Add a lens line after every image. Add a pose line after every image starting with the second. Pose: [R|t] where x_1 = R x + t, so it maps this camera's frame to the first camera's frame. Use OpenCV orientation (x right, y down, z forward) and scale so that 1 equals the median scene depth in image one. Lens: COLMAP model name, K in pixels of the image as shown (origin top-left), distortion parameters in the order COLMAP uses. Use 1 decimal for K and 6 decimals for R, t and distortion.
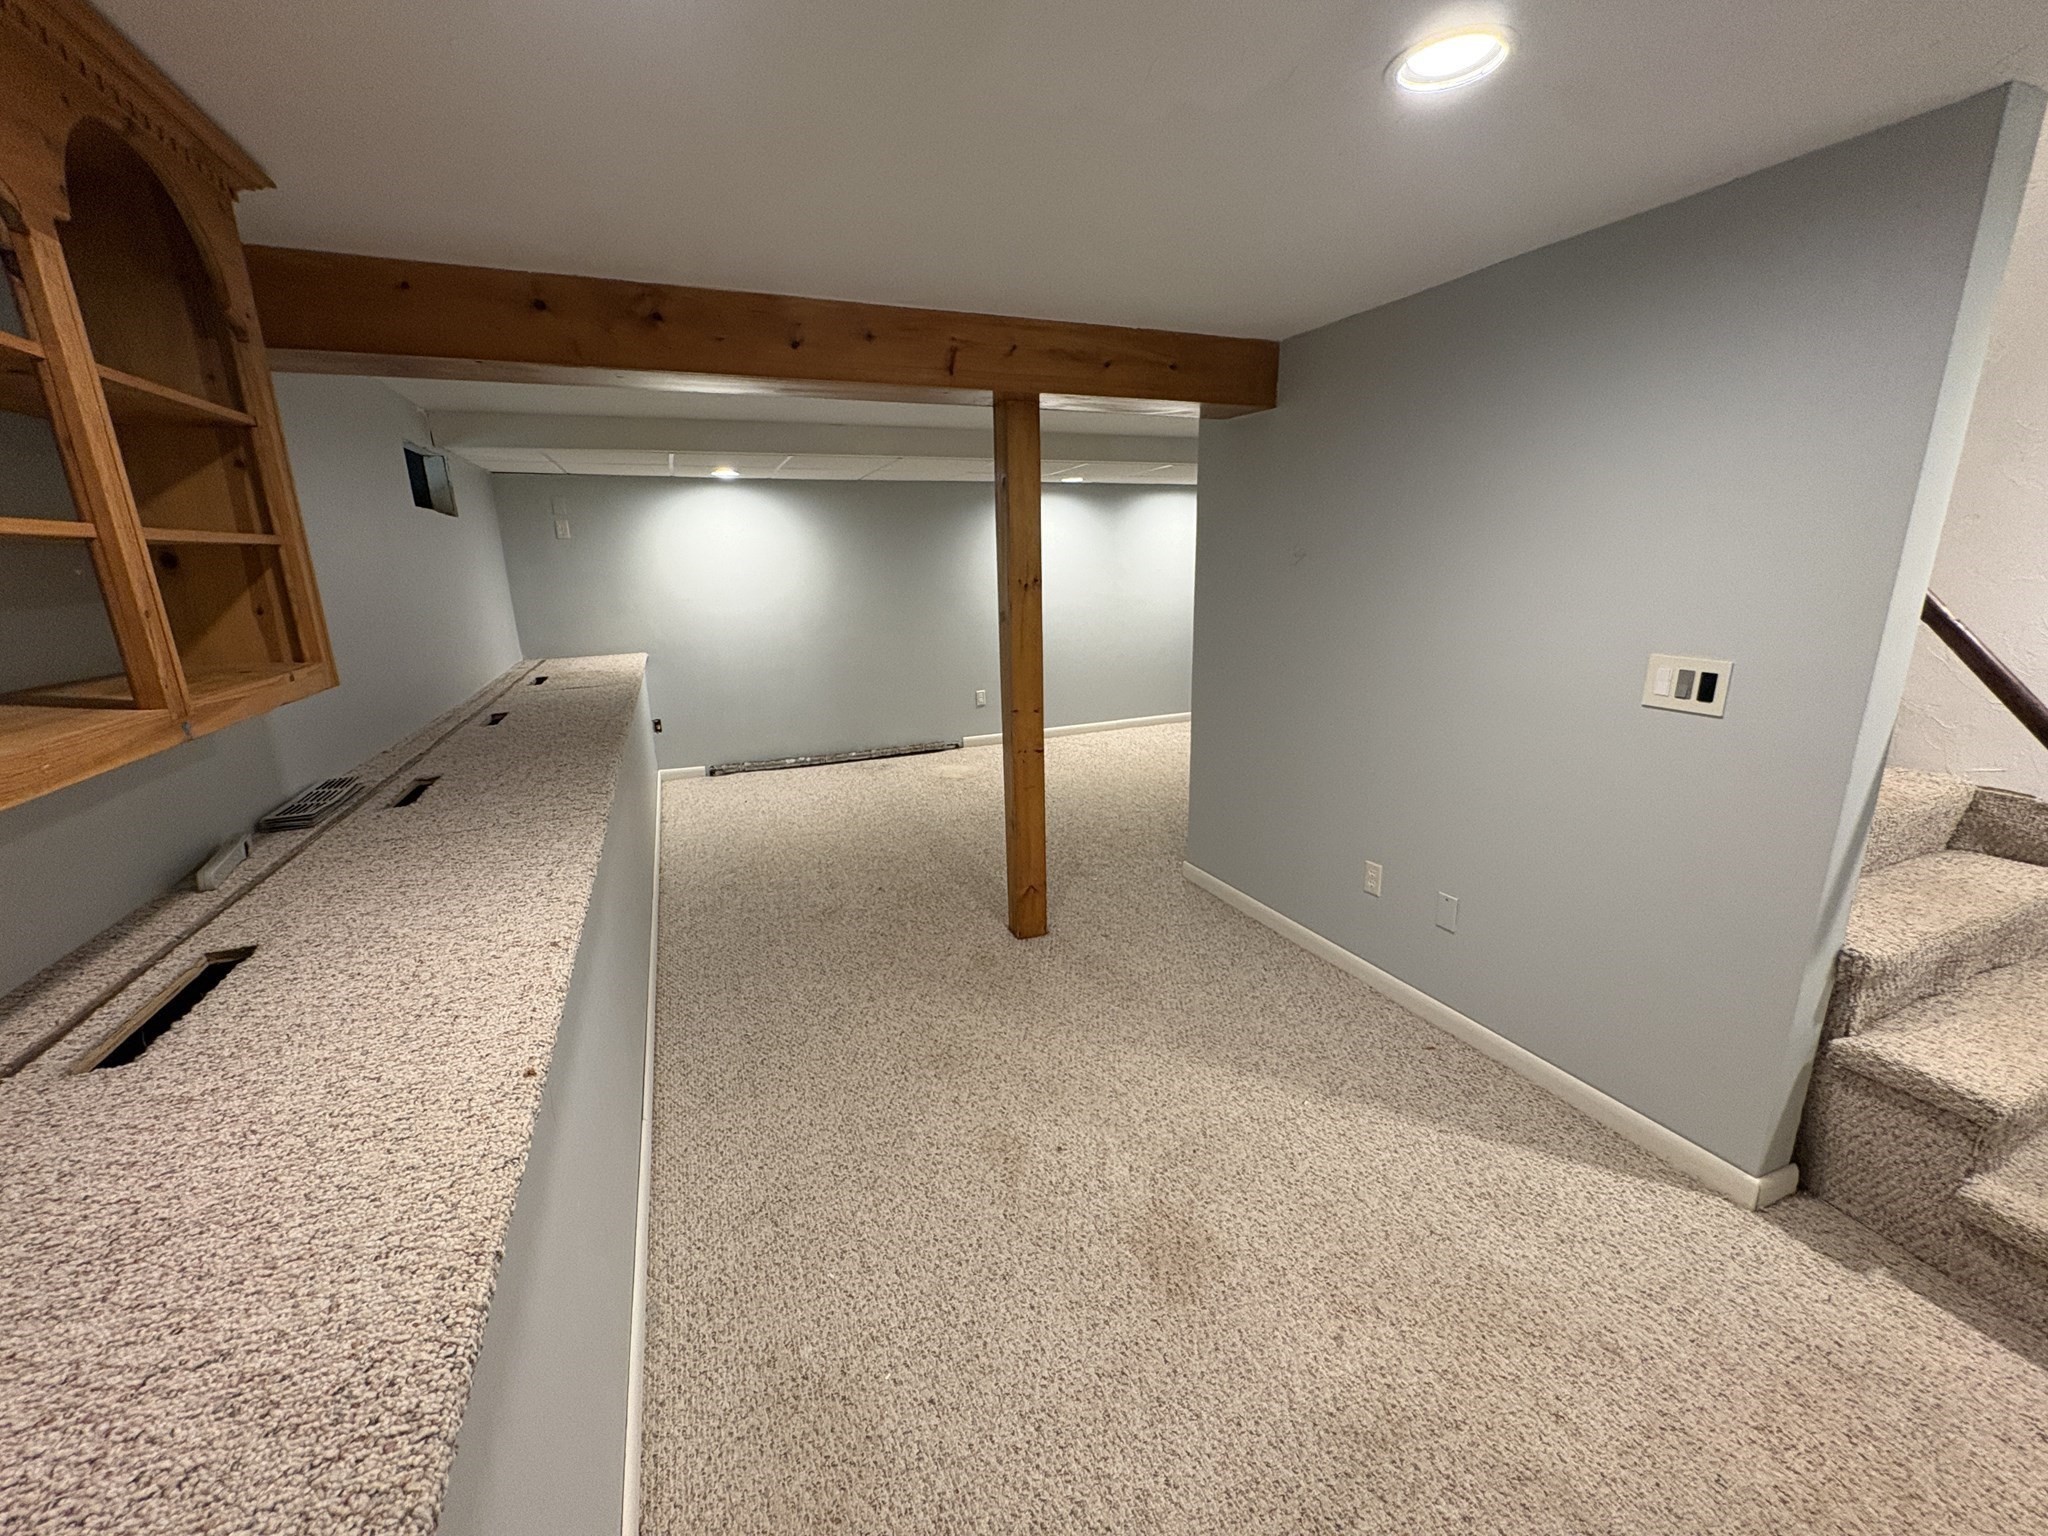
lens RADIAL K [[821.1, 0, 1027.0], [0, 821.1, 766.8], [0, 0, 1]] dist [0.004020, -0.000432]
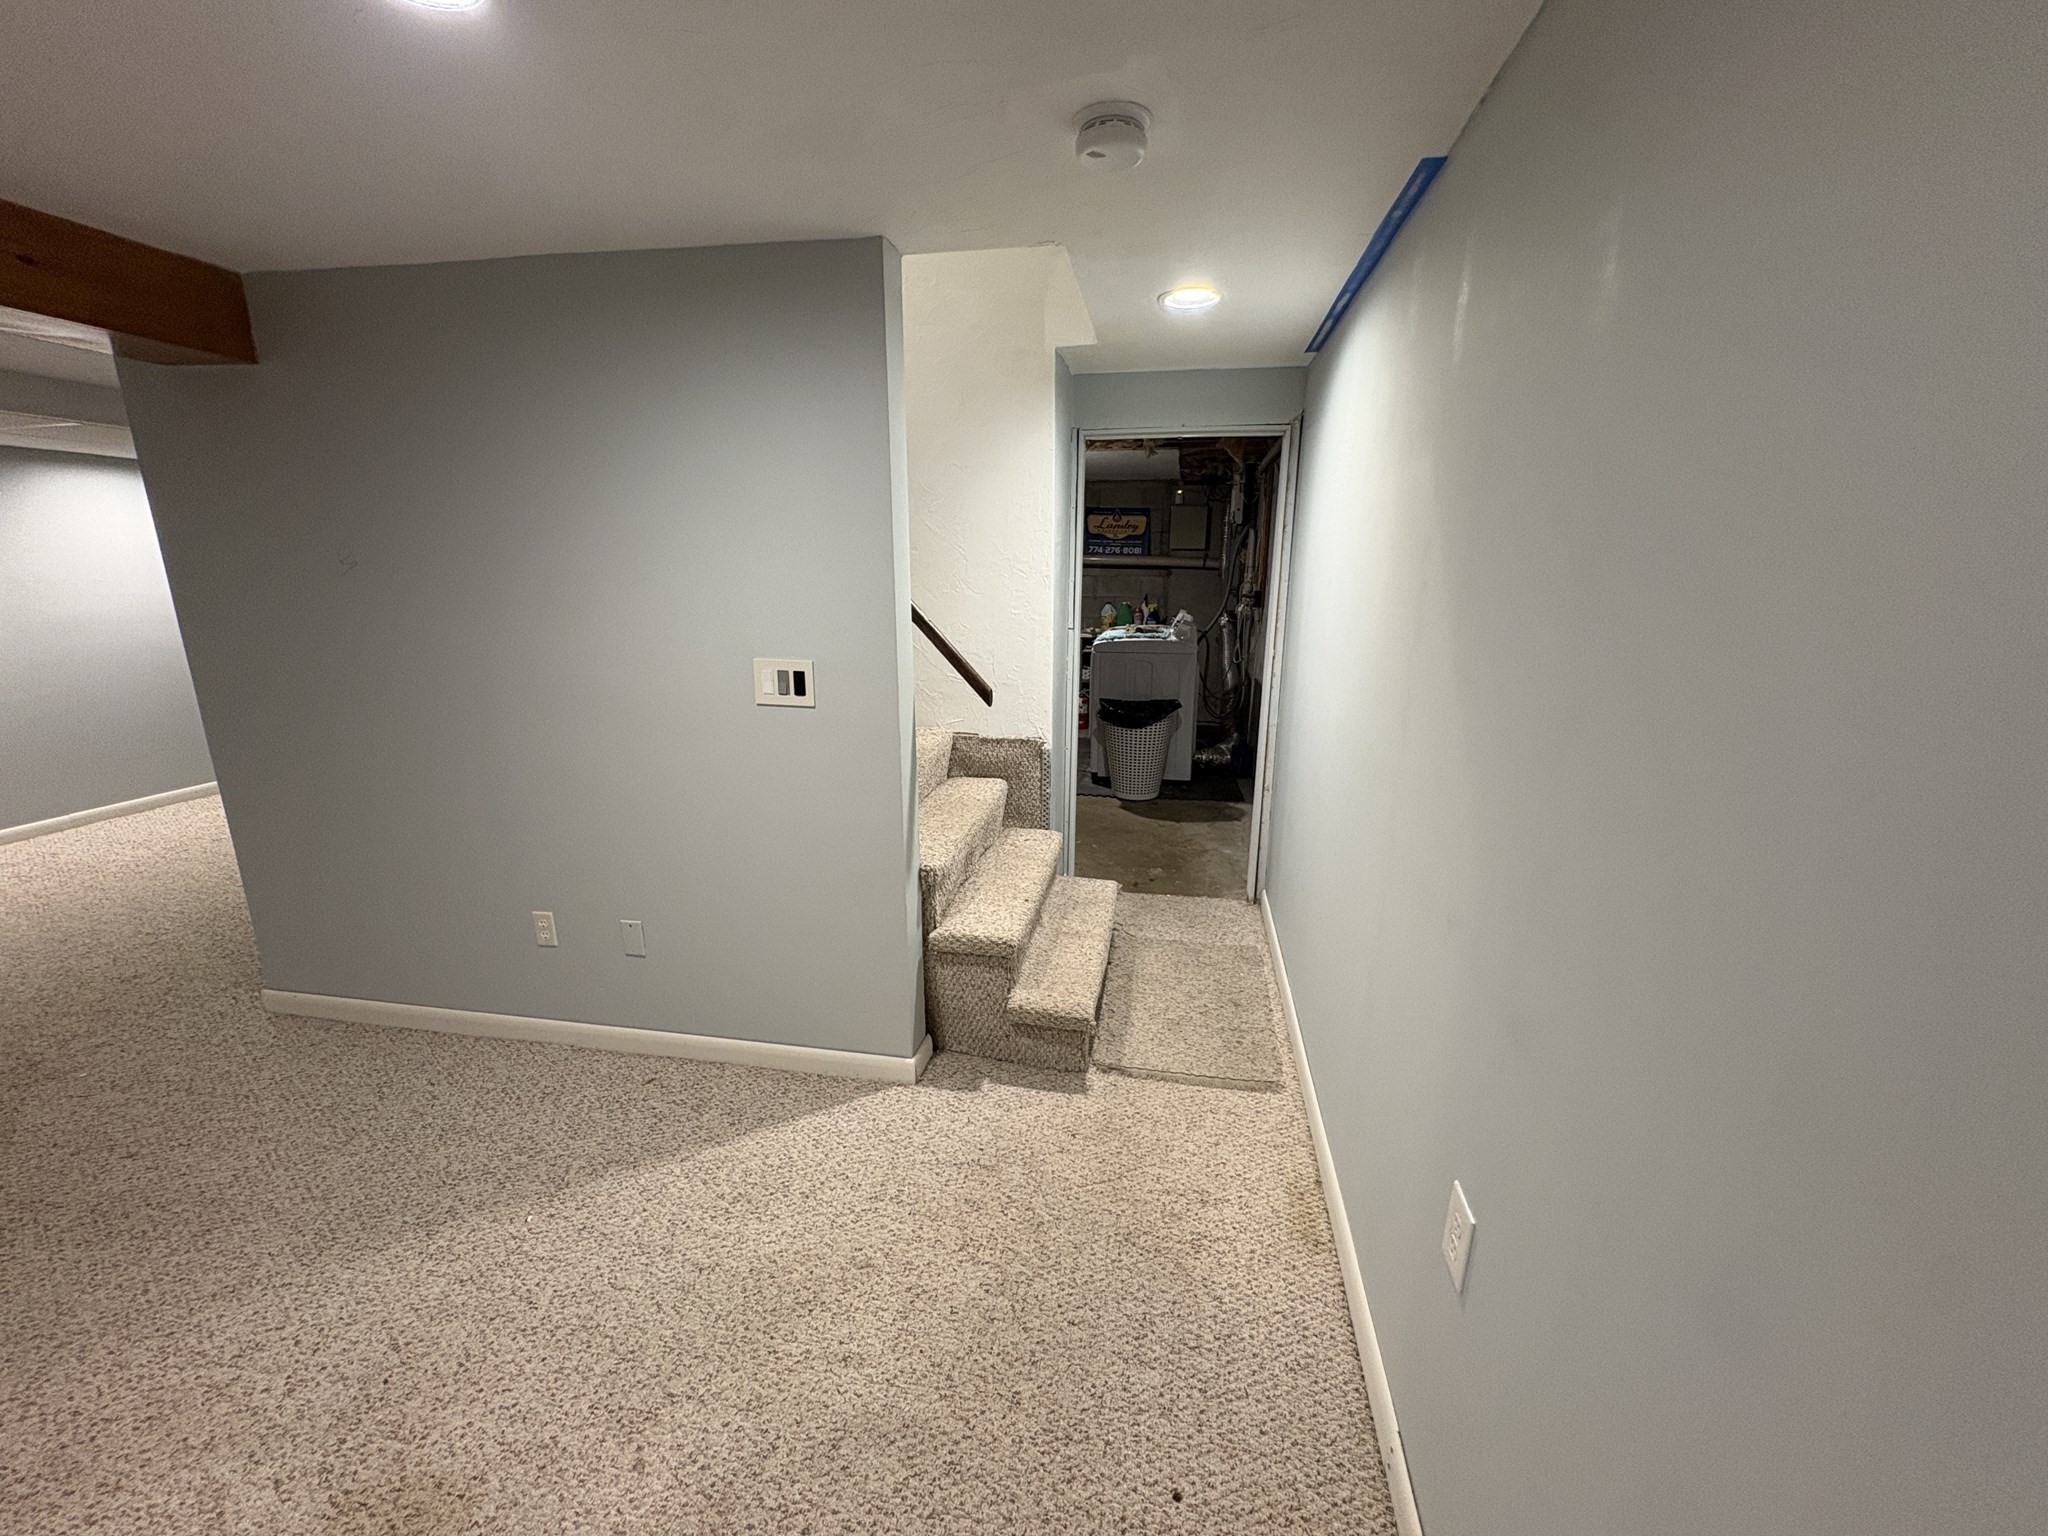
lens RADIAL K [[821.1, 0, 1022.3], [0, 821.1, 770.1], [0, 0, 1]] dist [0.004020, -0.000432]
pose [[0.554552, -0.178303, 0.812822, 0.021490], [0.190874, 0.977987, 0.084309, -0.012869], [-0.809962, 0.108393, 0.576379, 0.072325]]
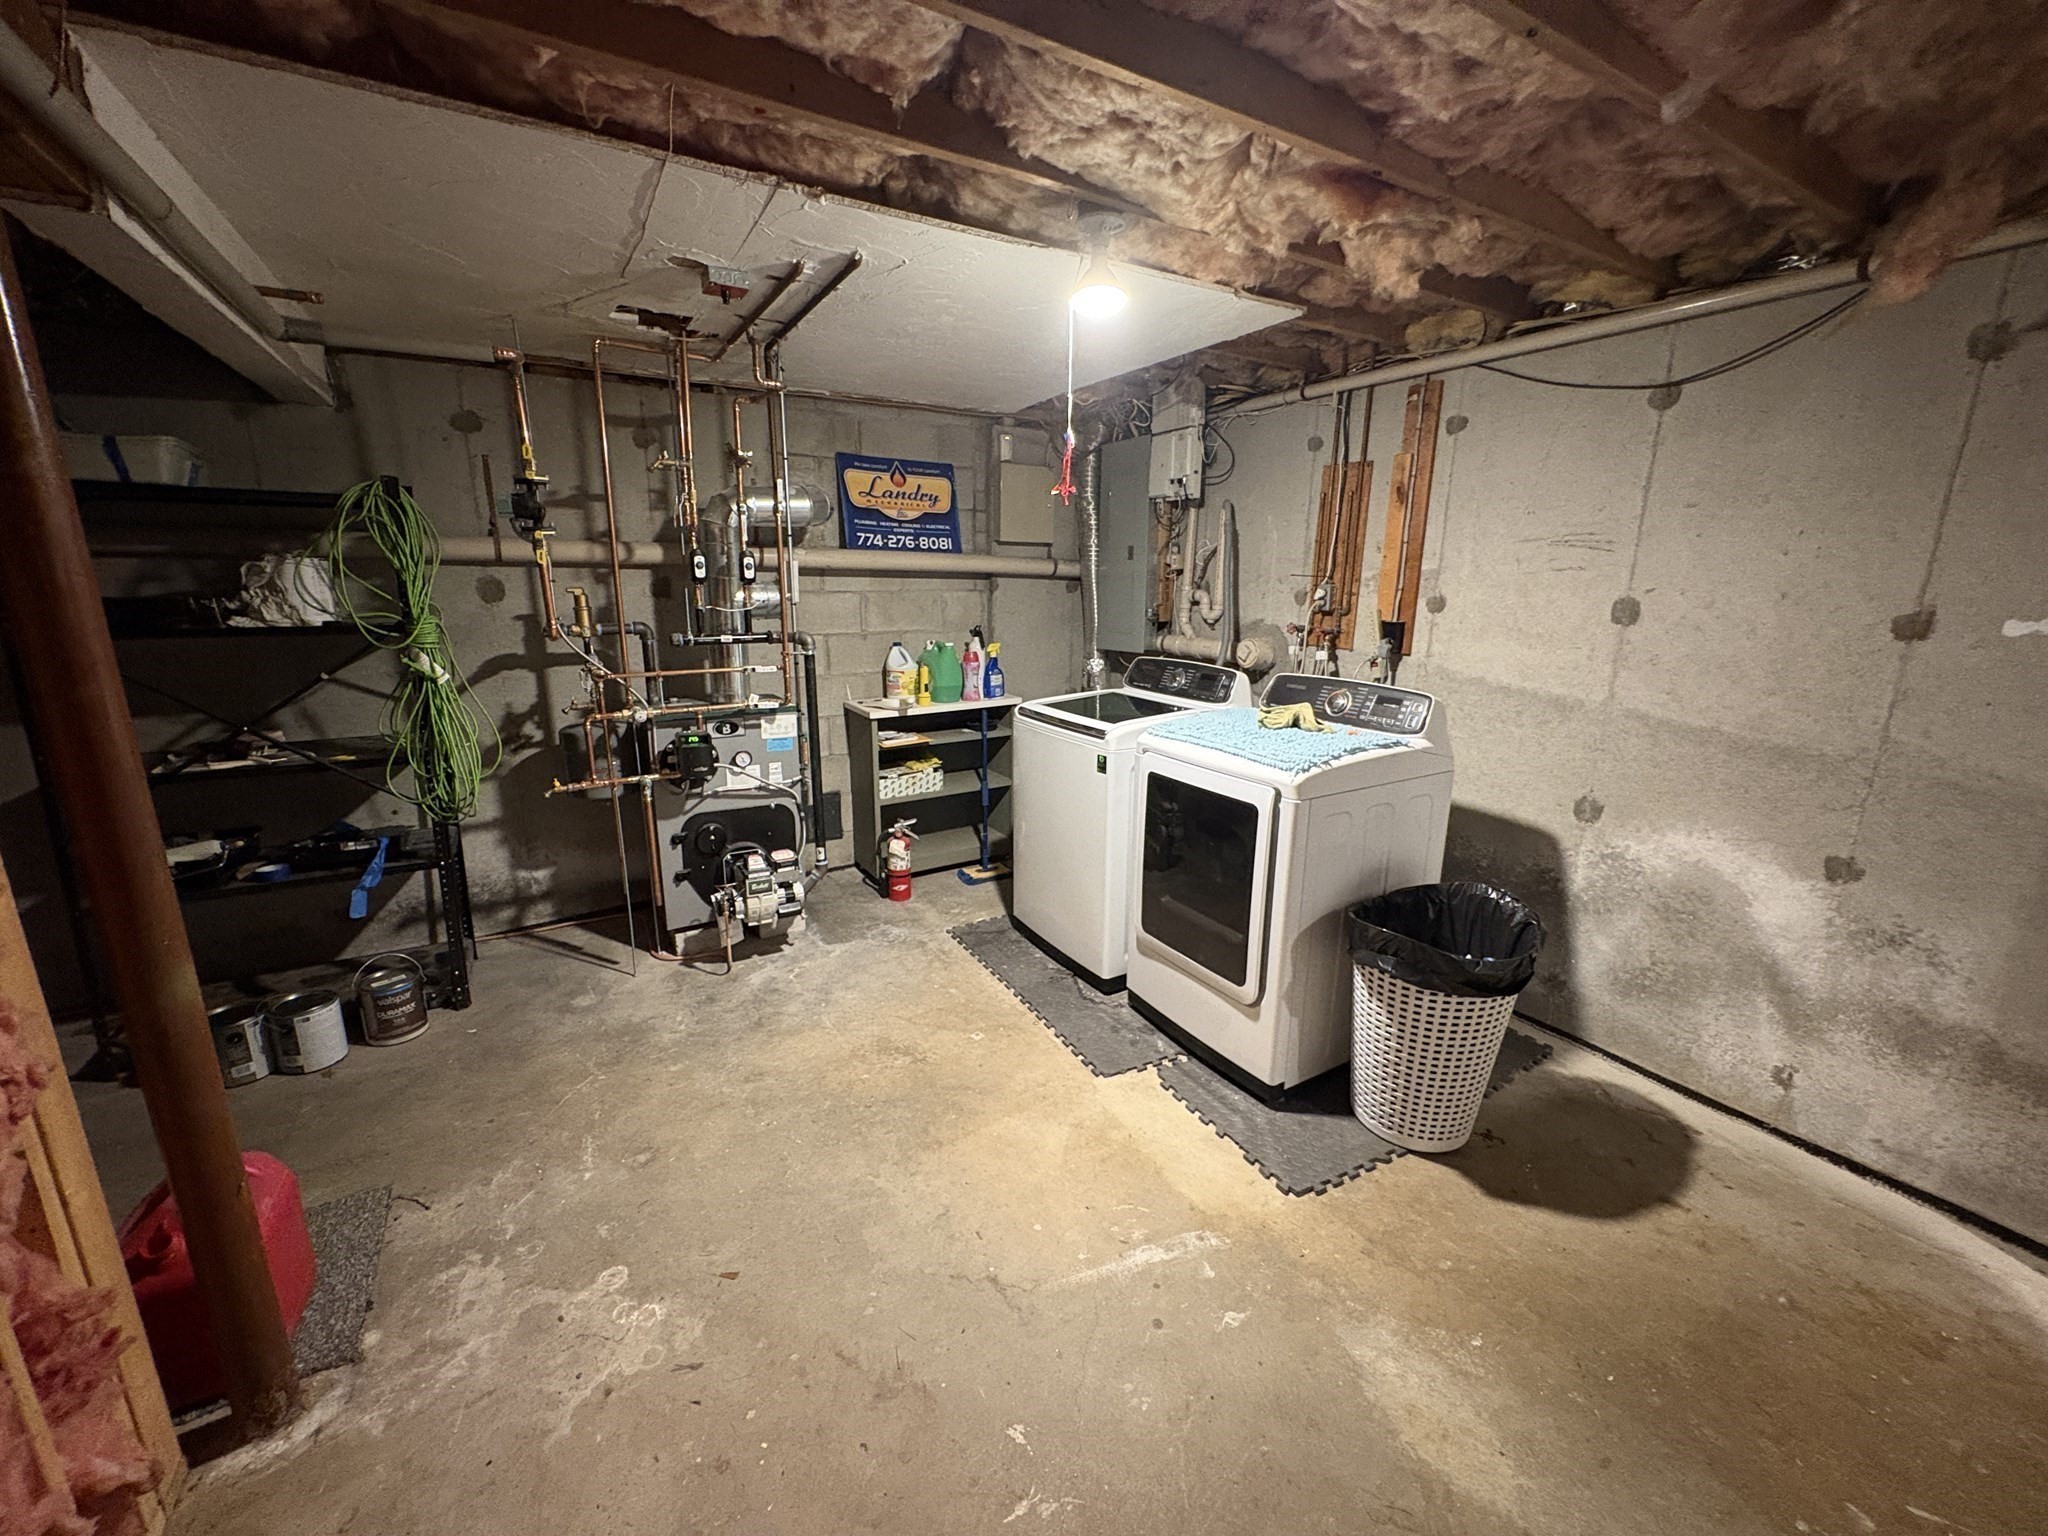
lens RADIAL K [[821.1, 0, 1021.8], [0, 821.1, 766.5], [0, 0, 1]] dist [0.004020, -0.000432]
pose [[-0.136796, -0.207244, 0.968678, 0.826128], [0.241981, 0.941255, 0.235549, -0.275616], [-0.960589, 0.266624, -0.078610, 1.030017]]
